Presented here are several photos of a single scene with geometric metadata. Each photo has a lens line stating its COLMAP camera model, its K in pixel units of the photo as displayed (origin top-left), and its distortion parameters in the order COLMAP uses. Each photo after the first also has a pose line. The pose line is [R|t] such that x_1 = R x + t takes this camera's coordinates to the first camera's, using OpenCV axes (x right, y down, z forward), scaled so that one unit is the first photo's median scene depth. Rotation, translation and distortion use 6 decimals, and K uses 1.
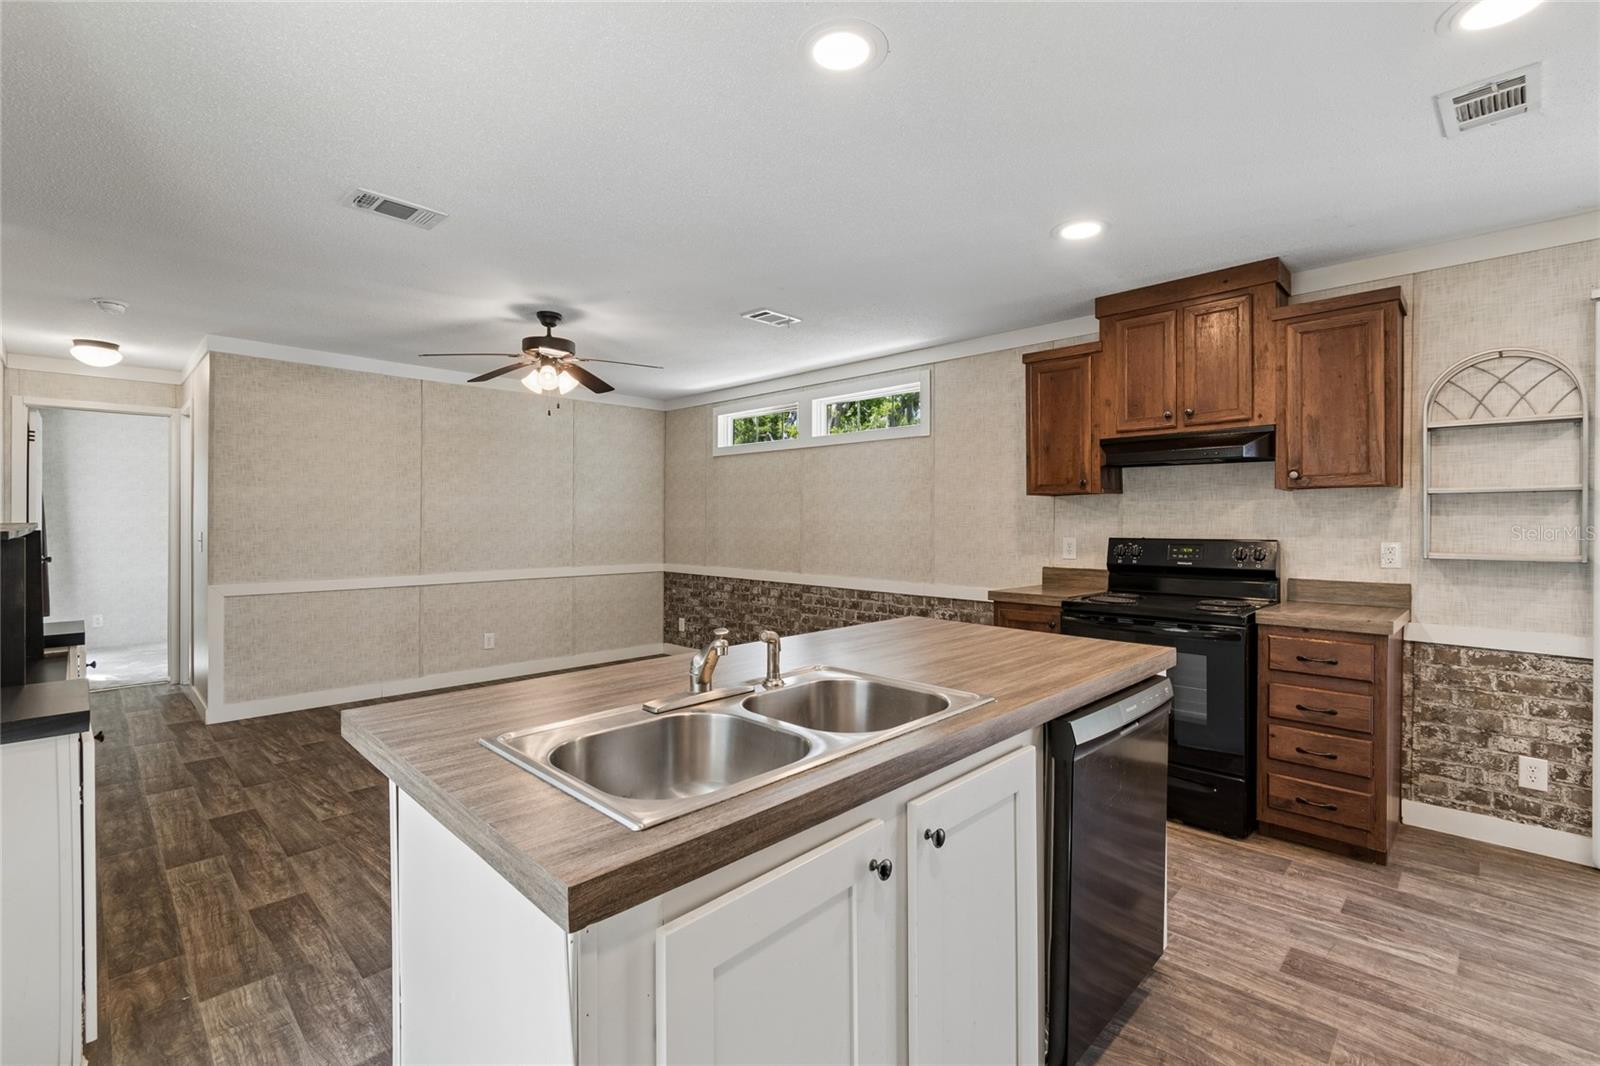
lens RADIAL K [[711.0, 0, 803.8], [0, 711.0, 519.5], [0, 0, 1]] dist [0.000429, -0.000366]
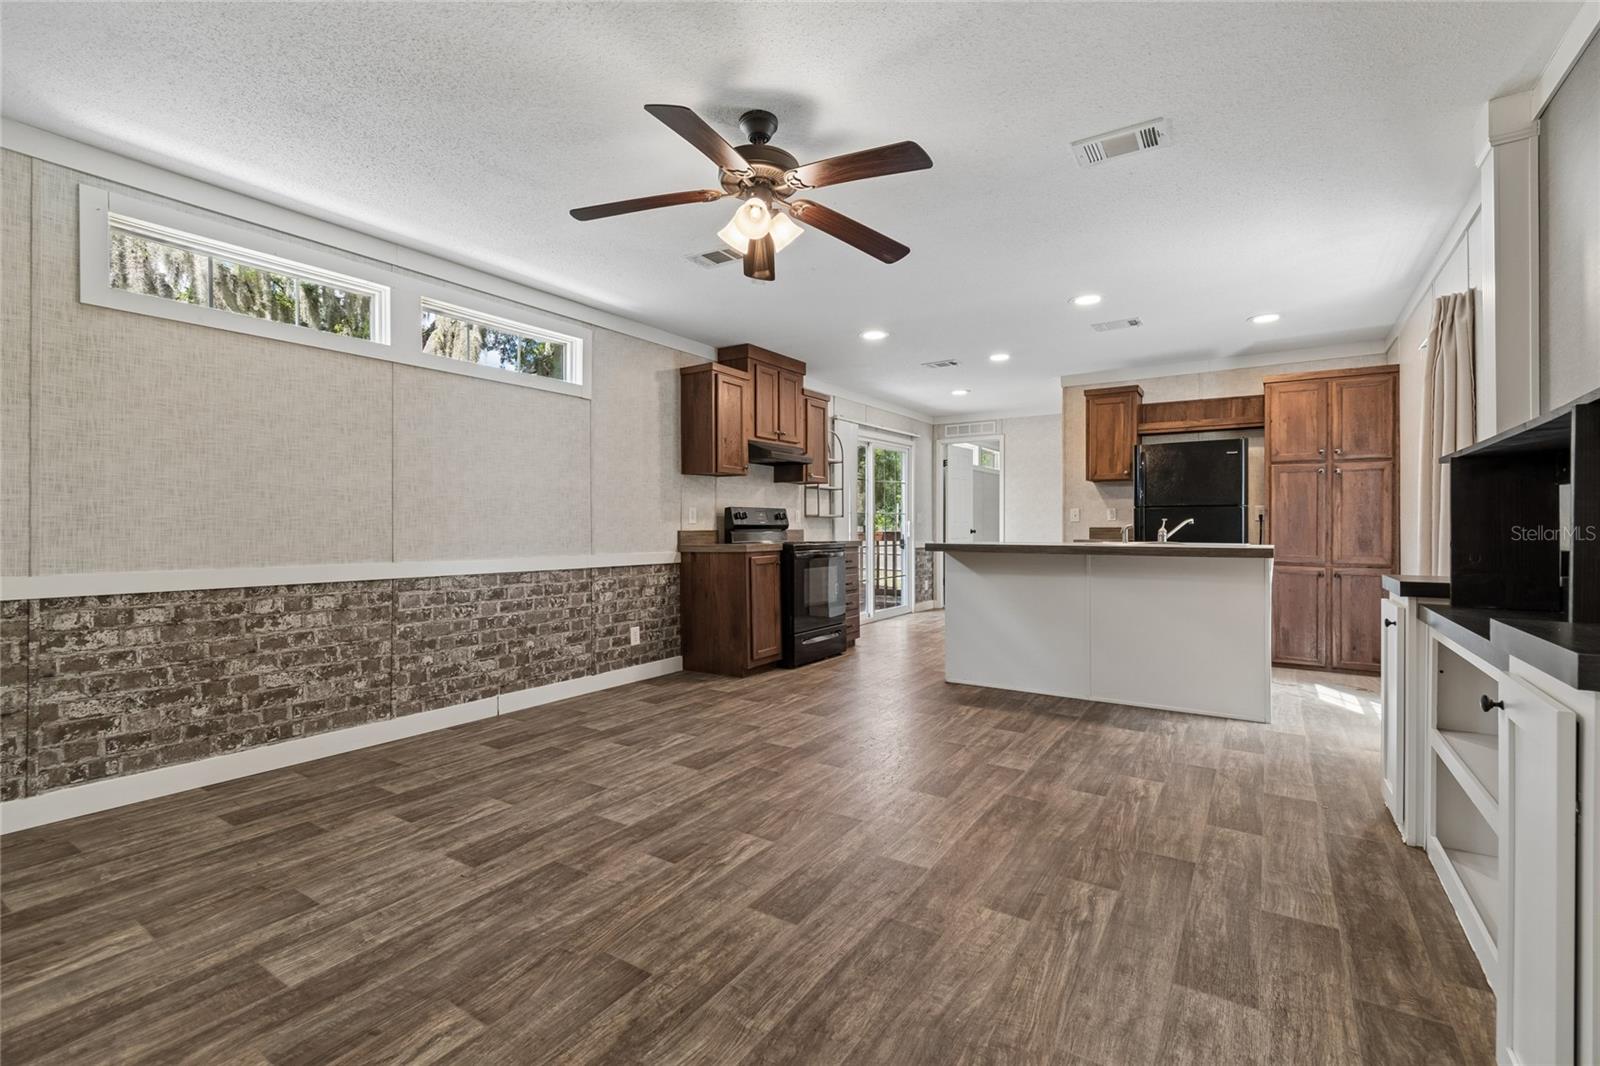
lens RADIAL K [[706.5, 0, 805.1], [0, 706.5, 529.8], [0, 0, 1]] dist [0.002521, -0.001265]
pose [[-0.192435, -0.002251, 0.981307, -0.752473], [0.001716, 0.999995, 0.002630, 0.051147], [-0.981308, 0.002190, -0.192430, 0.838347]]
